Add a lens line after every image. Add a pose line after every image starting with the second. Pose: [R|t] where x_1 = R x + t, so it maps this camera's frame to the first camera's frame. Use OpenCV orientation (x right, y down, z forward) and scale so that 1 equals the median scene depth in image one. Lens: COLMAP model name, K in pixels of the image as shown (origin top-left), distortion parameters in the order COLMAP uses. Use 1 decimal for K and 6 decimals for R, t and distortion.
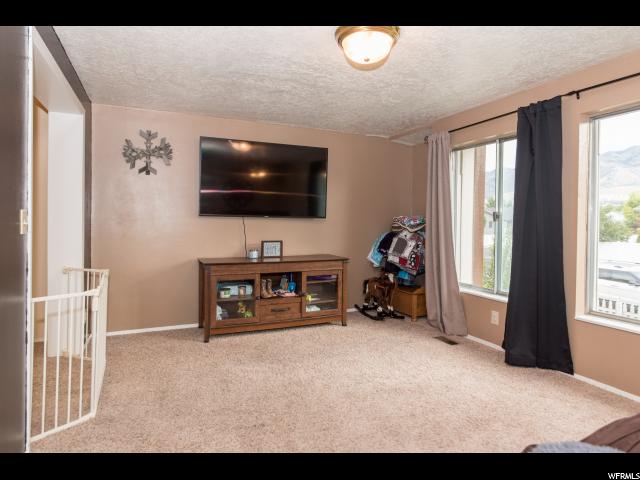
lens RADIAL K [[361.4, 0, 320.0], [0, 361.4, 240.0], [0, 0, 1]] dist [0.002203, 0.000327]
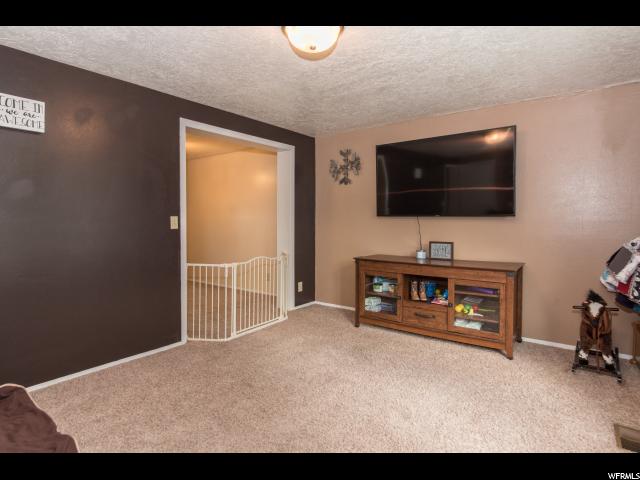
lens RADIAL K [[349.2, 0, 320.0], [0, 349.2, 240.0], [0, 0, 1]] dist [0.019531, 0.000669]
pose [[0.513826, 0.041101, -0.856909, 0.504898], [-0.037191, 0.998980, 0.025615, -0.015214], [0.857088, 0.018707, 0.514830, 0.288047]]
